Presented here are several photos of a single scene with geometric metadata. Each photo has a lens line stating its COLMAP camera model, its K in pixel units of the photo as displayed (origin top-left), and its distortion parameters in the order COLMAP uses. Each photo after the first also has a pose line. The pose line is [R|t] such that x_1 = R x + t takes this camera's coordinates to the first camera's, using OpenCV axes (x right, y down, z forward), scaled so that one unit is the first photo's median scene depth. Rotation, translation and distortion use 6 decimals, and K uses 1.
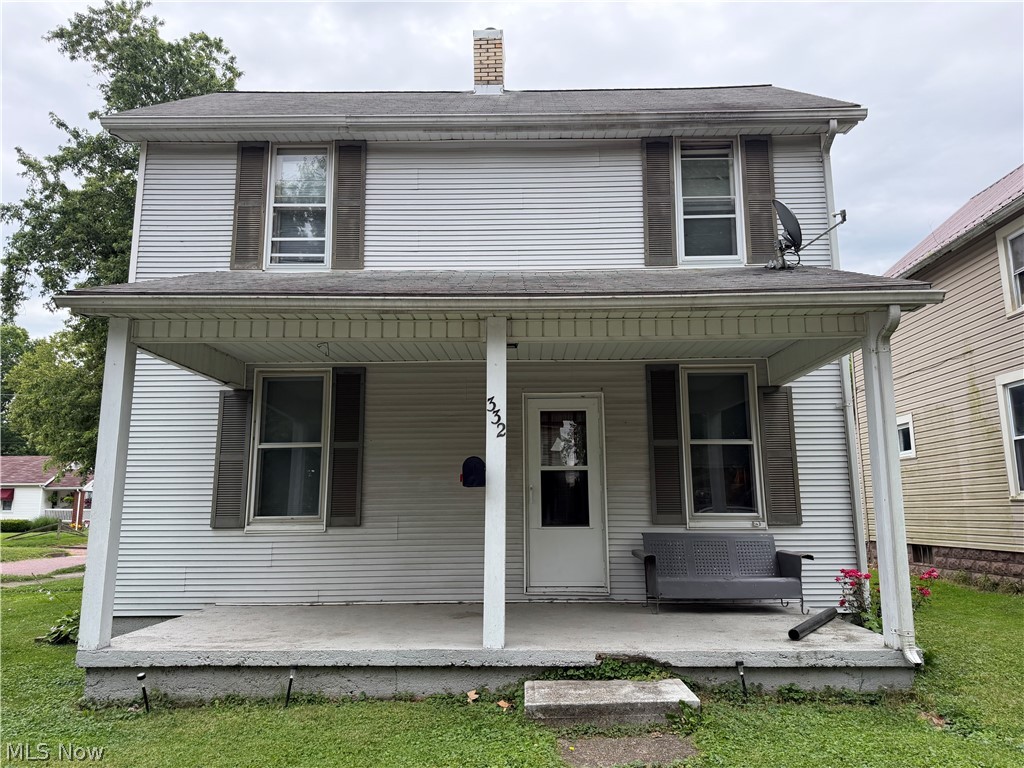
lens RADIAL K [[707.5, 0, 517.1], [0, 707.5, 387.4], [0, 0, 1]] dist [0.004777, -0.008921]
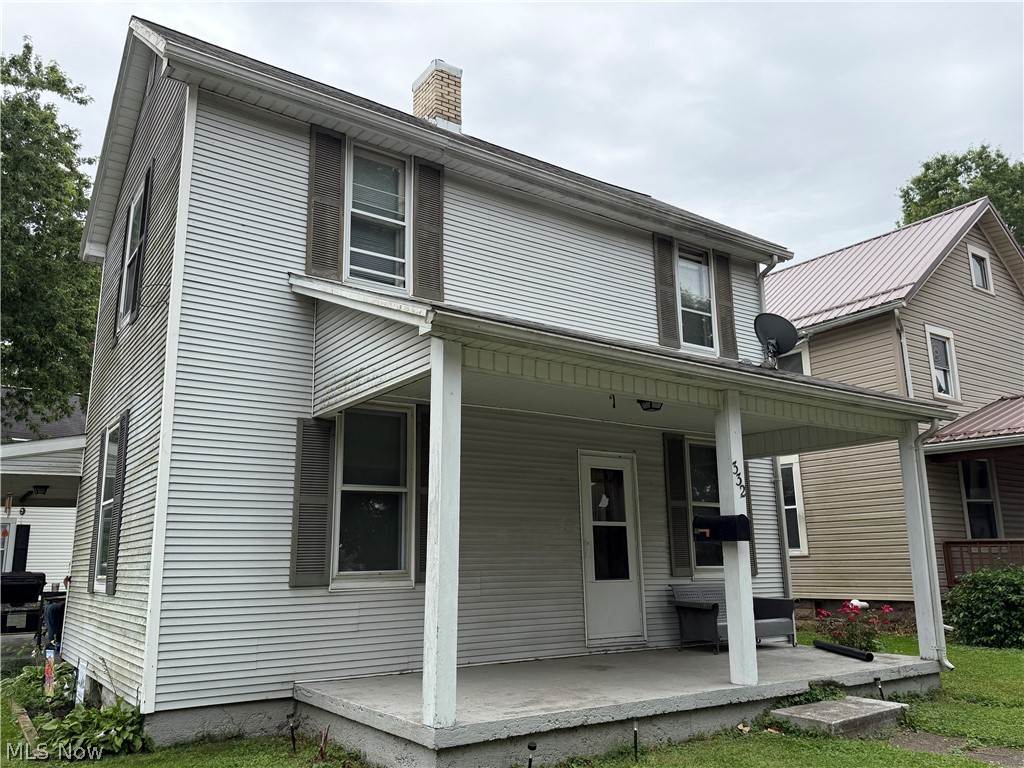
lens RADIAL K [[786.2, 0, 504.1], [0, 786.2, 381.5], [0, 0, 1]] dist [0.032658, -0.043621]
pose [[0.819723, 0.127751, 0.558332, -0.760211], [-0.091403, 0.991493, -0.092667, 0.026638], [-0.565420, 0.024929, 0.824426, 0.110212]]
